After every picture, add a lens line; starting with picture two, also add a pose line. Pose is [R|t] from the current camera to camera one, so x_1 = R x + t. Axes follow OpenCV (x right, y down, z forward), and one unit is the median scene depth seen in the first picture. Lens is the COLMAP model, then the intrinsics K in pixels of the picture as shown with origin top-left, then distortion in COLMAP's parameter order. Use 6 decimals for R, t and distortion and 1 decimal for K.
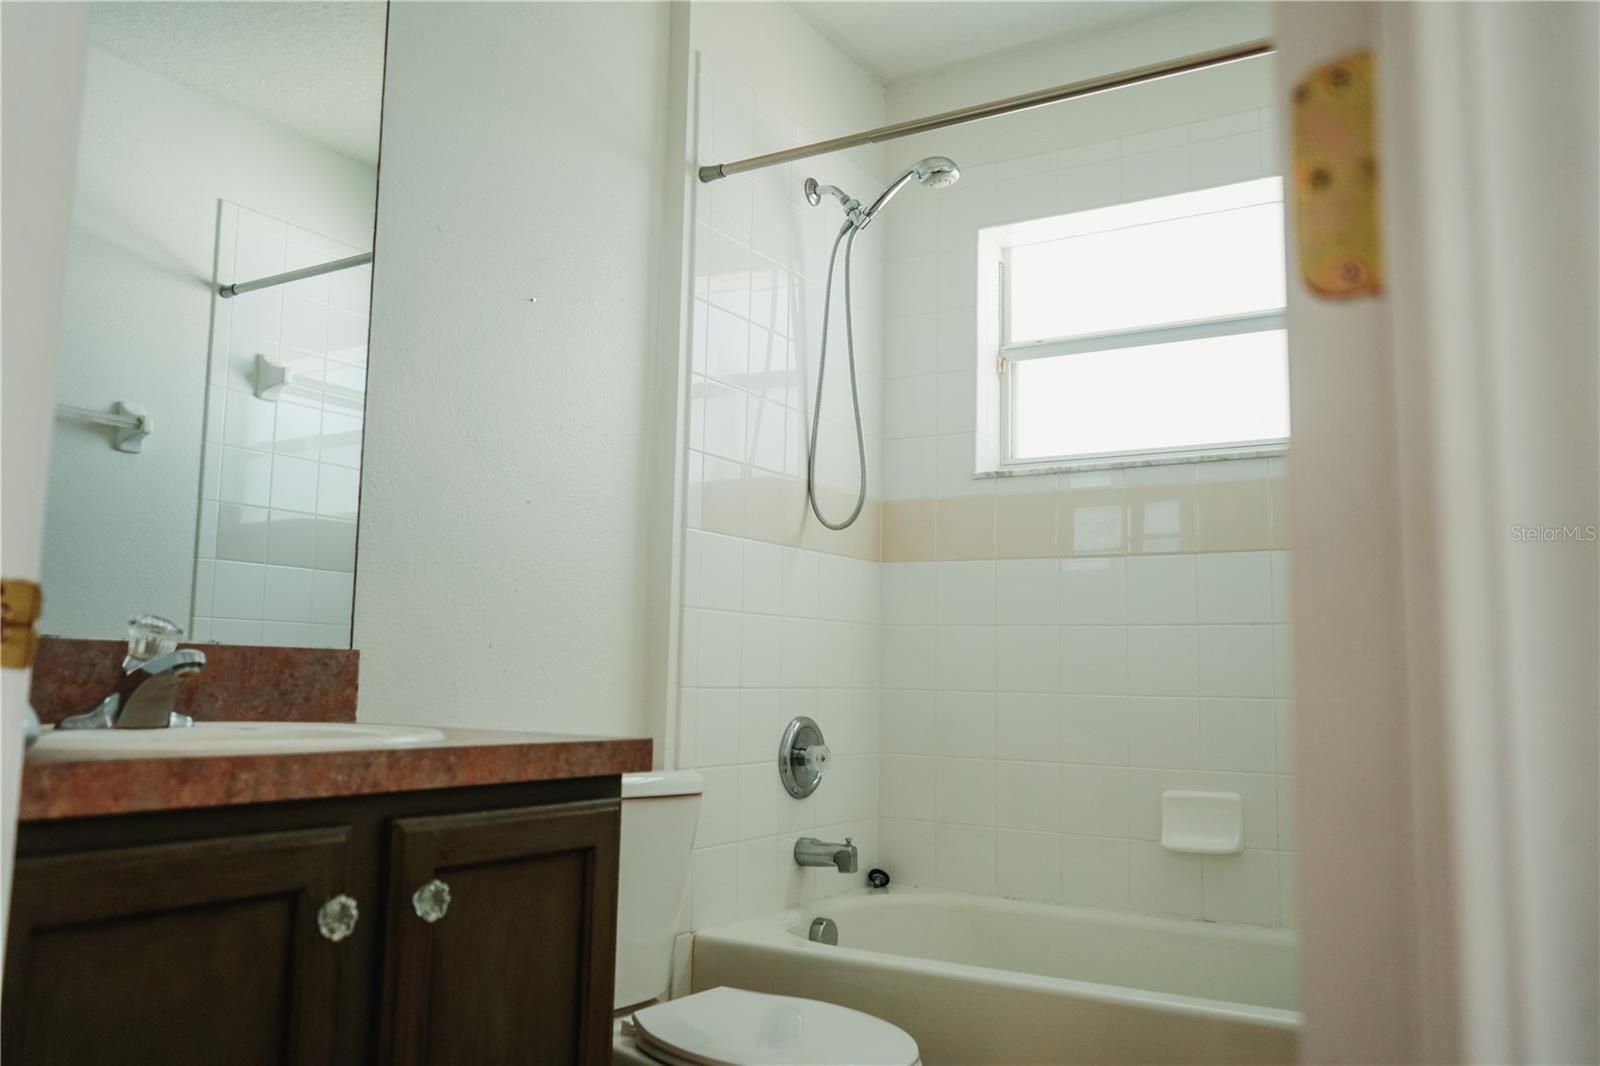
lens RADIAL K [[1275.7, 0, 800.0], [0, 1275.7, 533.0], [0, 0, 1]] dist [0.000051, -0.000886]
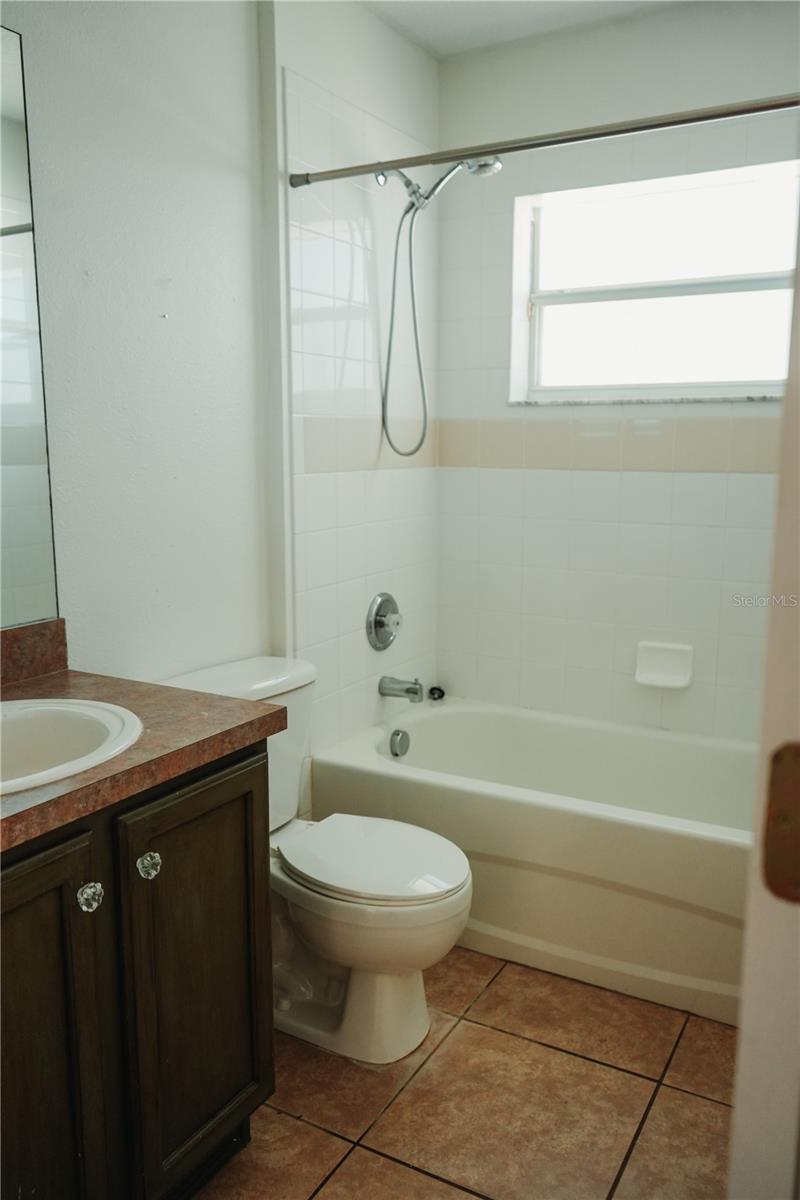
lens RADIAL K [[959.2, 0, 400.0], [0, 959.2, 600.0], [0, 0, 1]] dist [0.004870, 0.002996]
pose [[0.999259, -0.024363, 0.029803, -0.010154], [0.015018, 0.959609, 0.280935, -0.143331], [-0.035444, -0.280279, 0.959264, 0.001266]]
